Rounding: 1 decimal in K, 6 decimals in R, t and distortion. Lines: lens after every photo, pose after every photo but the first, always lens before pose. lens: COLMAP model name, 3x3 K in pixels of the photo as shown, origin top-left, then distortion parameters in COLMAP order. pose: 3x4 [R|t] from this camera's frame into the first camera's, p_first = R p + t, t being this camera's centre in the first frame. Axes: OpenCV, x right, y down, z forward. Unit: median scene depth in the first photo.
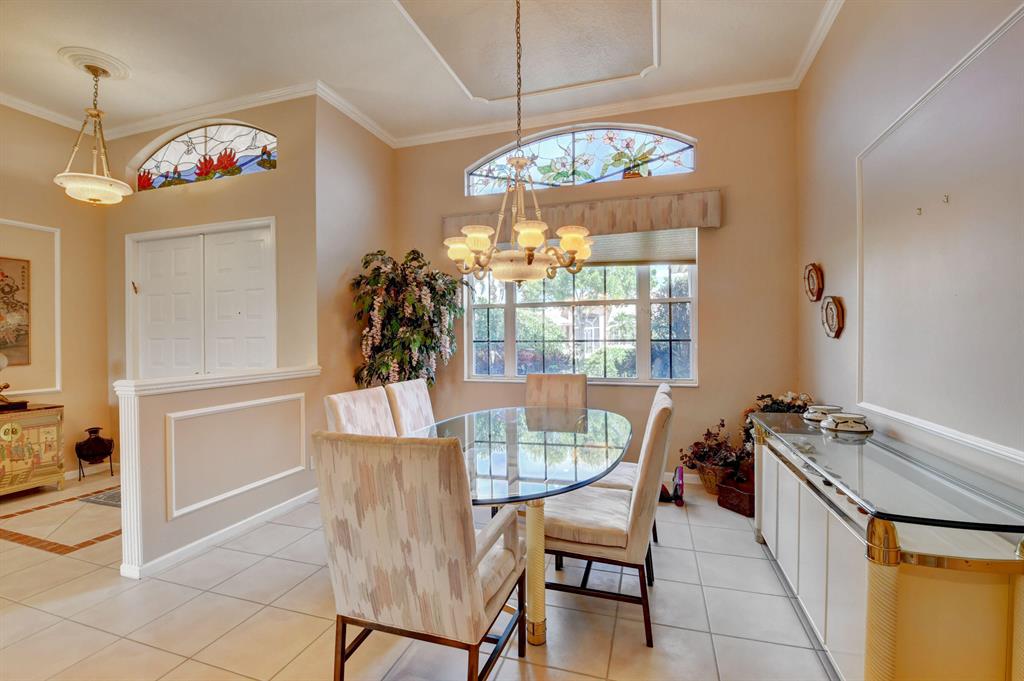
lens RADIAL K [[447.0, 0, 510.6], [0, 447.0, 342.8], [0, 0, 1]] dist [0.012638, -0.020988]
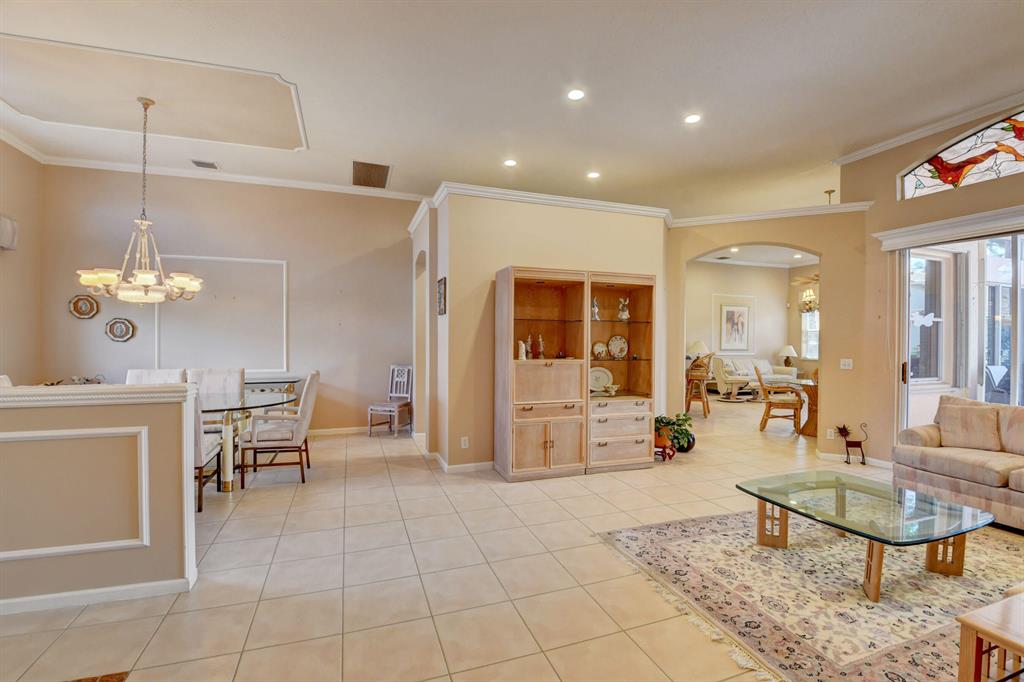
lens RADIAL K [[452.0, 0, 512.0], [0, 452.0, 341.0], [0, 0, 1]] dist [0.008786, -0.020893]
pose [[-0.612939, 0.001533, 0.790128, -1.205420], [0.007289, 0.999967, 0.003714, -0.005508], [-0.790096, 0.008035, -0.612930, 0.606593]]
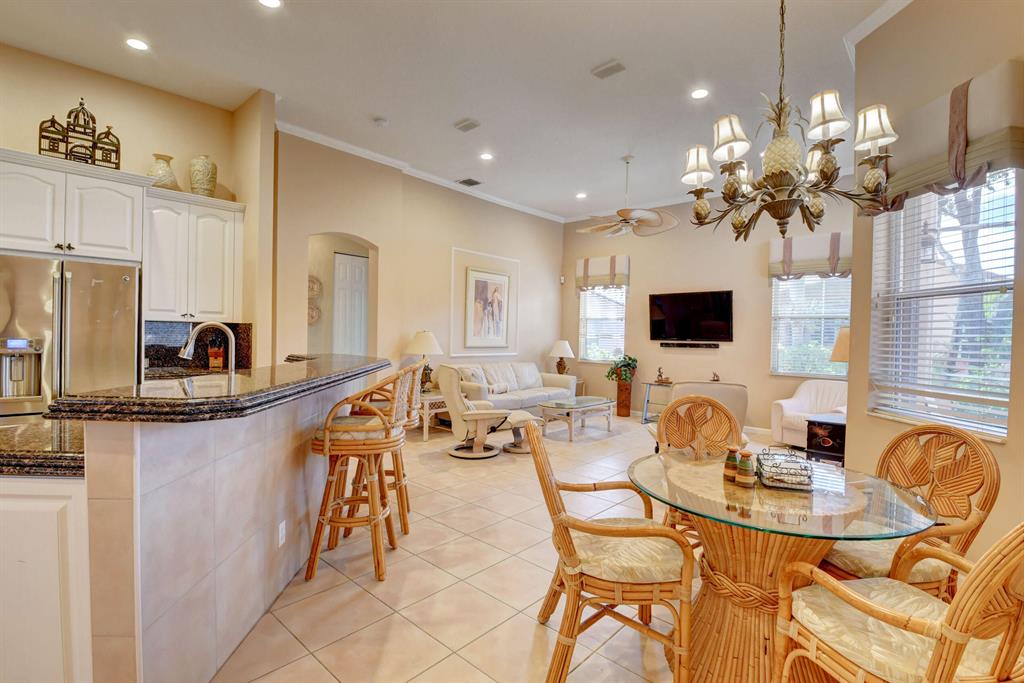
lens RADIAL K [[477.6, 0, 506.9], [0, 477.6, 343.8], [0, 0, 1]] dist [0.011703, -0.026460]
pose [[-0.908516, -0.019080, 0.417414, -0.622939], [-0.008842, 0.999611, 0.026447, 0.009686], [-0.417757, 0.020336, -0.908331, -0.661203]]
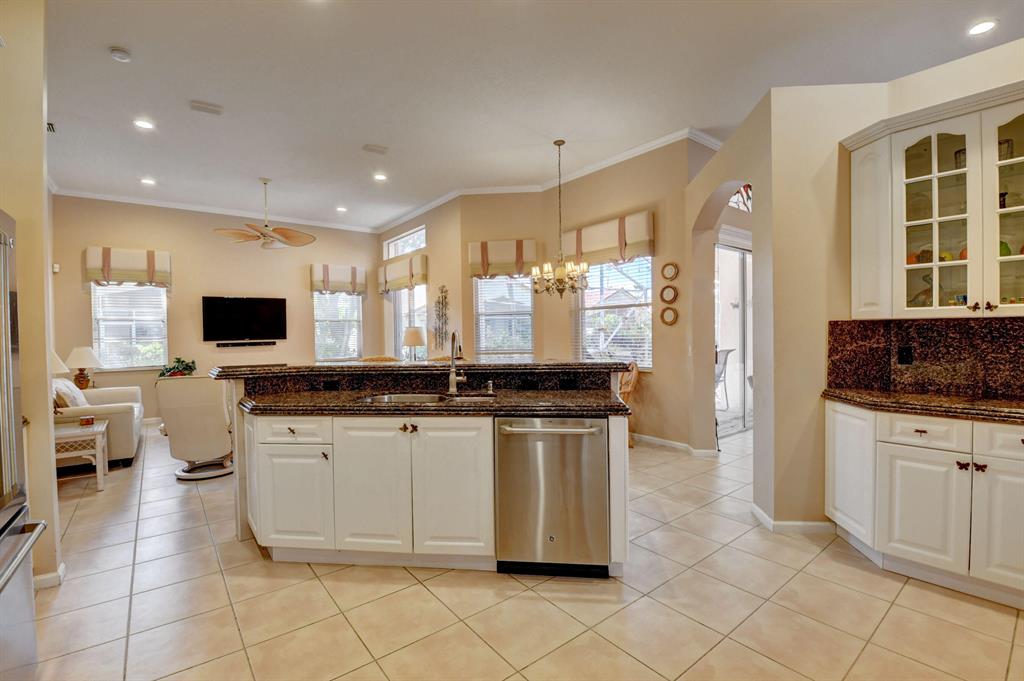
lens RADIAL K [[451.5, 0, 510.4], [0, 451.5, 341.1], [0, 0, 1]] dist [0.013210, -0.024122]
pose [[-0.557310, 0.032271, -0.829677, 0.431318], [0.012264, 0.999455, 0.030637, -0.000570], [0.830214, 0.006899, -0.557402, -0.580323]]
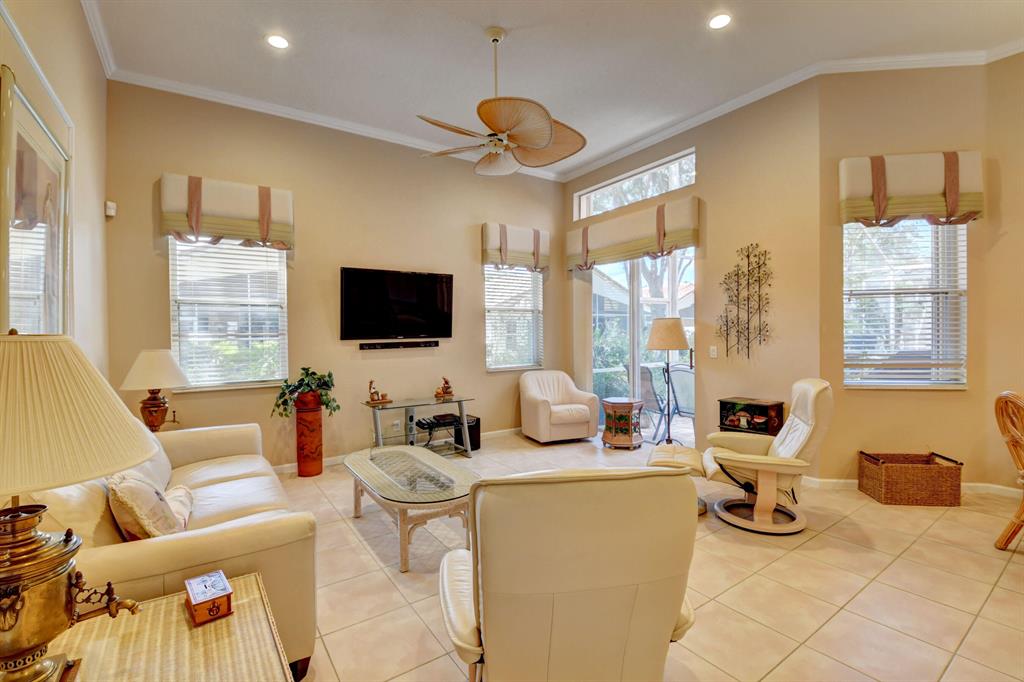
lens RADIAL K [[452.0, 0, 512.0], [0, 452.0, 341.0], [0, 0, 1]] dist [0.008786, -0.020893]
pose [[-0.609782, 0.030370, -0.791987, 0.247034], [0.009231, 0.999470, 0.031219, 0.011031], [0.792516, 0.011726, -0.609739, -1.559925]]
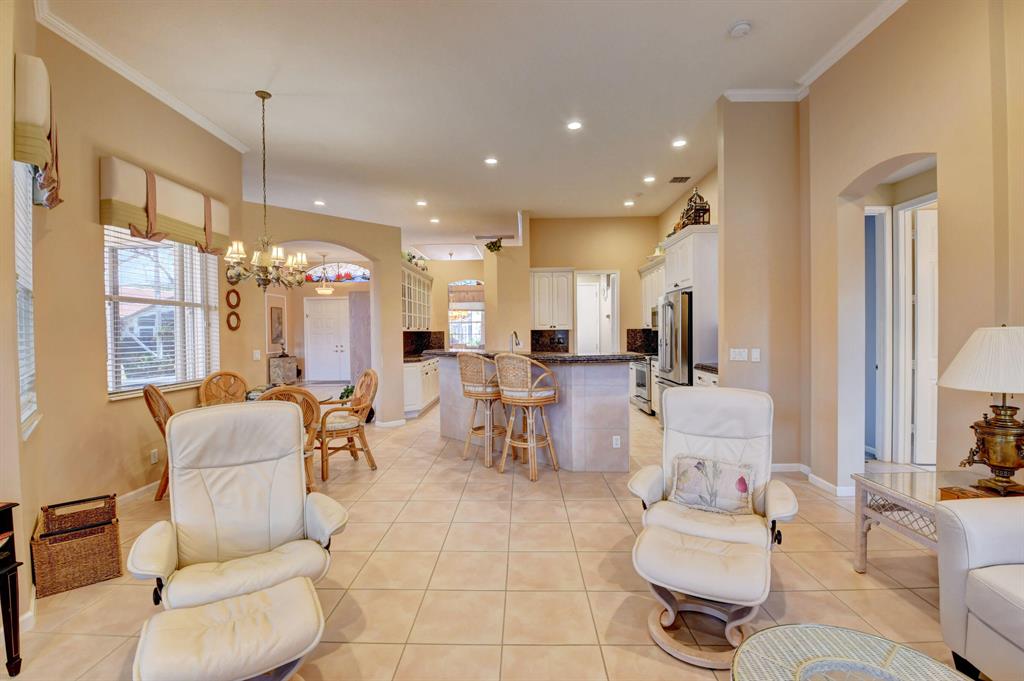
lens RADIAL K [[451.5, 0, 510.4], [0, 451.5, 341.1], [0, 0, 1]] dist [0.013210, -0.024122]
pose [[0.959110, -0.007572, 0.282933, -0.443502], [0.005744, 0.999957, 0.007291, 0.022238], [-0.282976, -0.005368, 0.959112, -2.220445]]
